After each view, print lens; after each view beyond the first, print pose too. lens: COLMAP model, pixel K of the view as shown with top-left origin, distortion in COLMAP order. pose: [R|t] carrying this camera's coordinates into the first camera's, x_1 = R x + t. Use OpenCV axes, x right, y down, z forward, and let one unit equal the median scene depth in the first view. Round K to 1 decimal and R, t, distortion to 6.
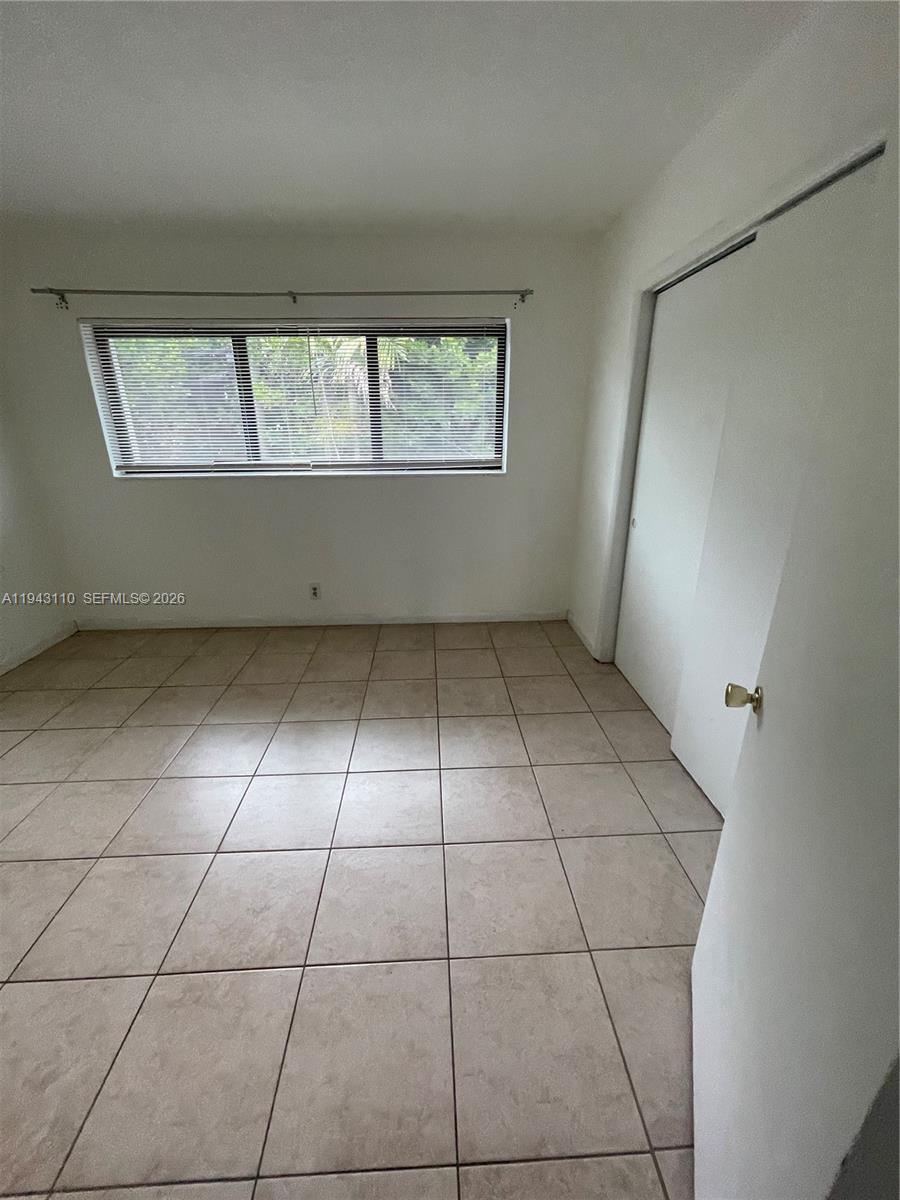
lens RADIAL K [[484.6, 0, 448.1], [0, 484.6, 596.6], [0, 0, 1]] dist [-0.000358, 0.000288]
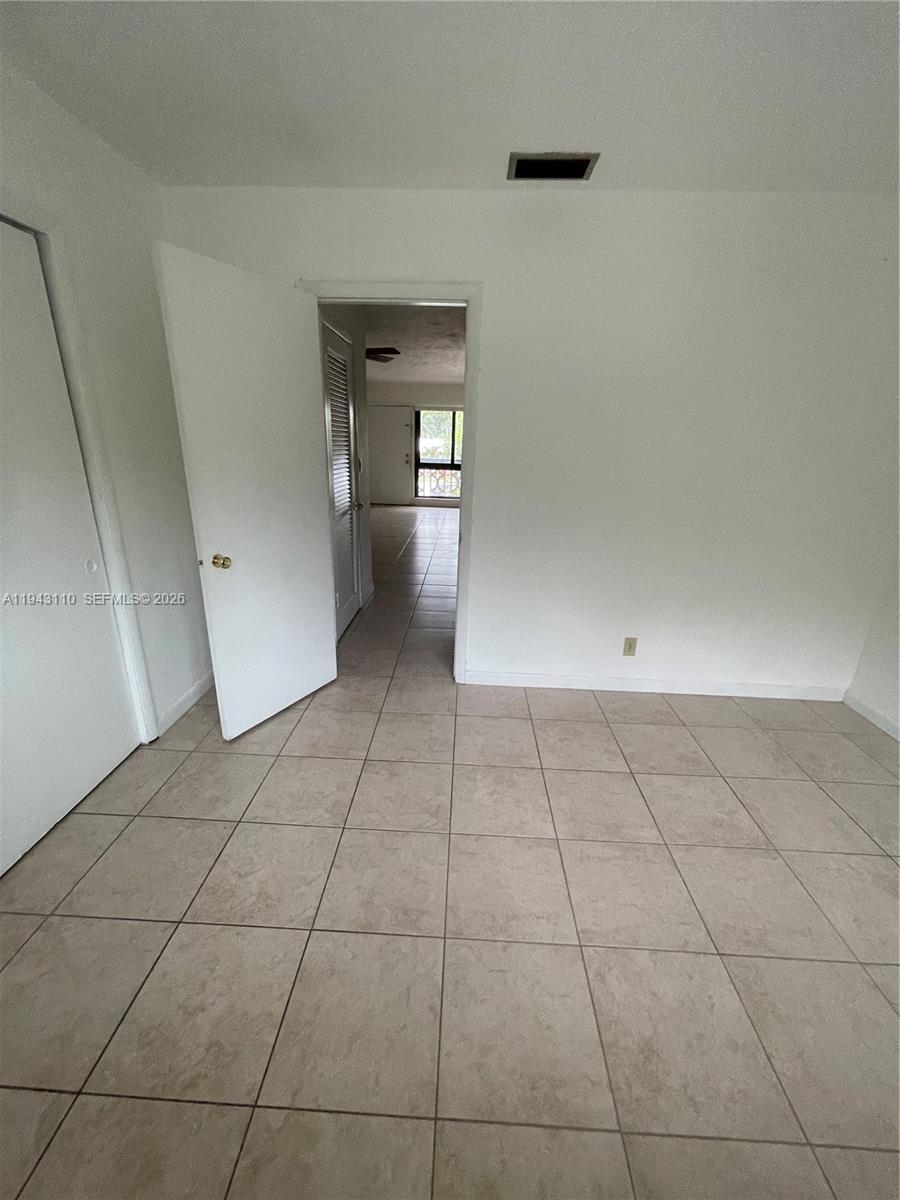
lens RADIAL K [[484.6, 0, 448.1], [0, 484.6, 596.6], [0, 0, 1]] dist [-0.000358, 0.000288]
pose [[-0.996078, -0.045640, 0.075800, -0.165948], [0.010670, 0.788483, 0.614964, -0.301487], [-0.087834, 0.613361, -0.784903, 0.851846]]
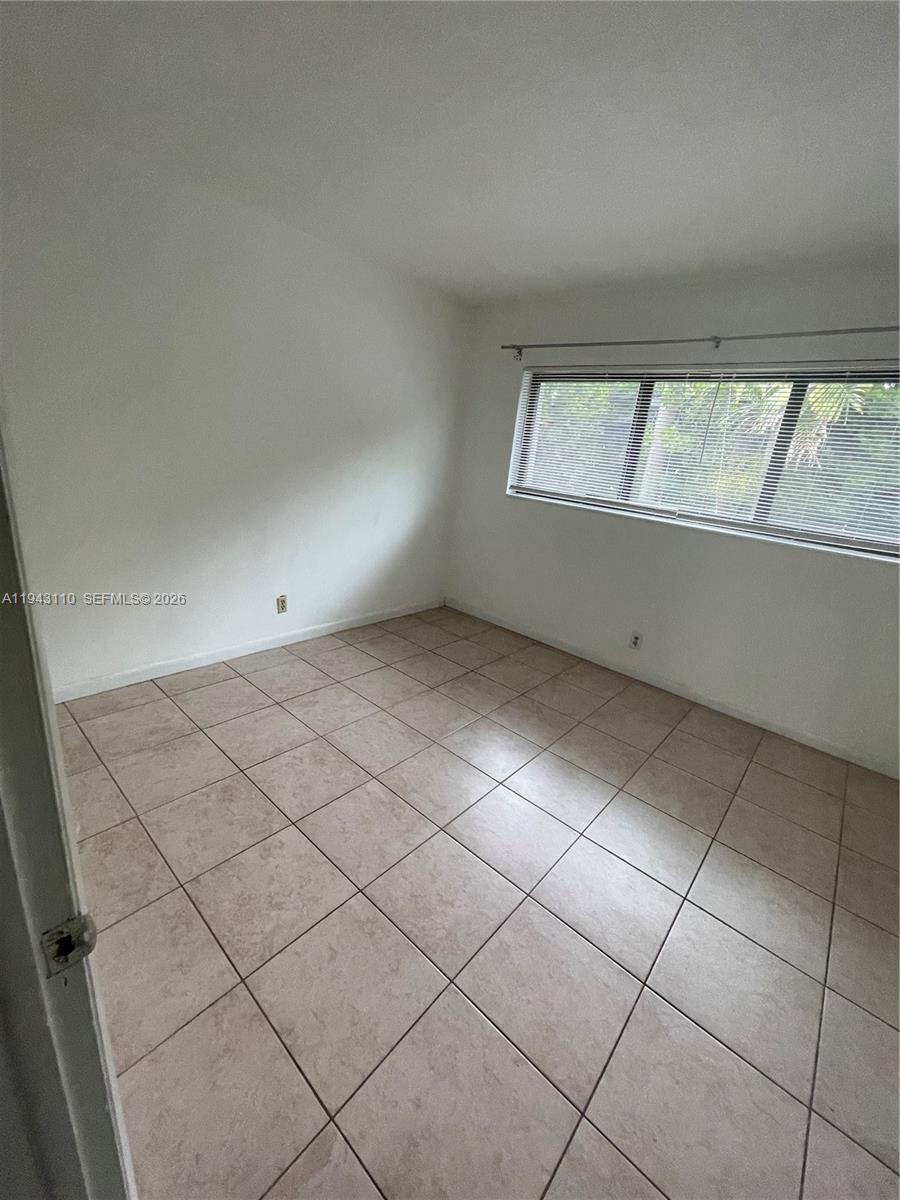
lens RADIAL K [[484.6, 0, 448.1], [0, 484.6, 596.6], [0, 0, 1]] dist [-0.000358, 0.000288]
pose [[0.716250, 0.286671, -0.636243, 0.048583], [-0.334490, 0.941200, 0.047524, -0.016523], [0.612456, 0.178778, 0.770024, 0.033161]]
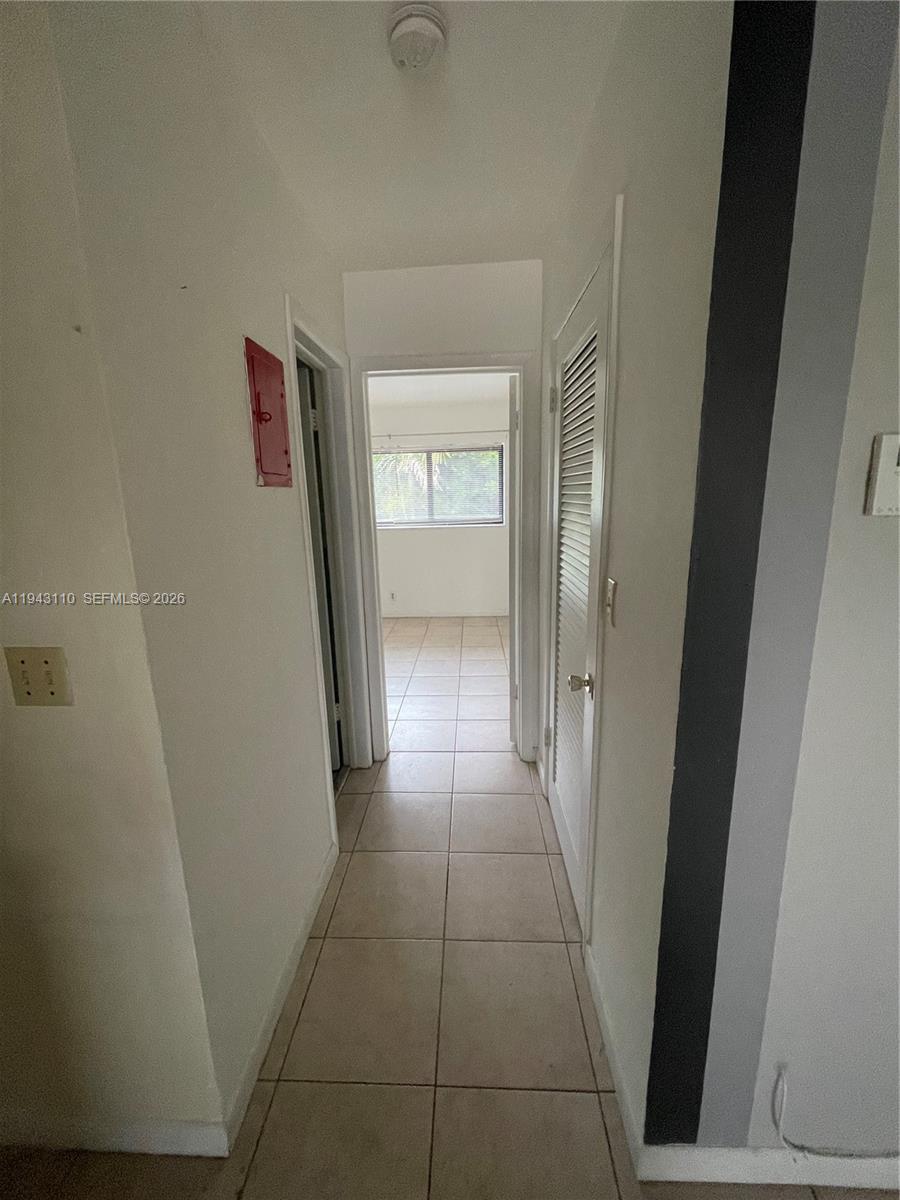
lens RADIAL K [[484.6, 0, 448.1], [0, 484.6, 596.6], [0, 0, 1]] dist [-0.000358, 0.000288]
pose [[0.995678, -0.002582, -0.092836, 0.085308], [-0.008446, 0.992954, -0.118196, 0.224431], [0.092487, 0.118469, 0.988641, -0.762768]]
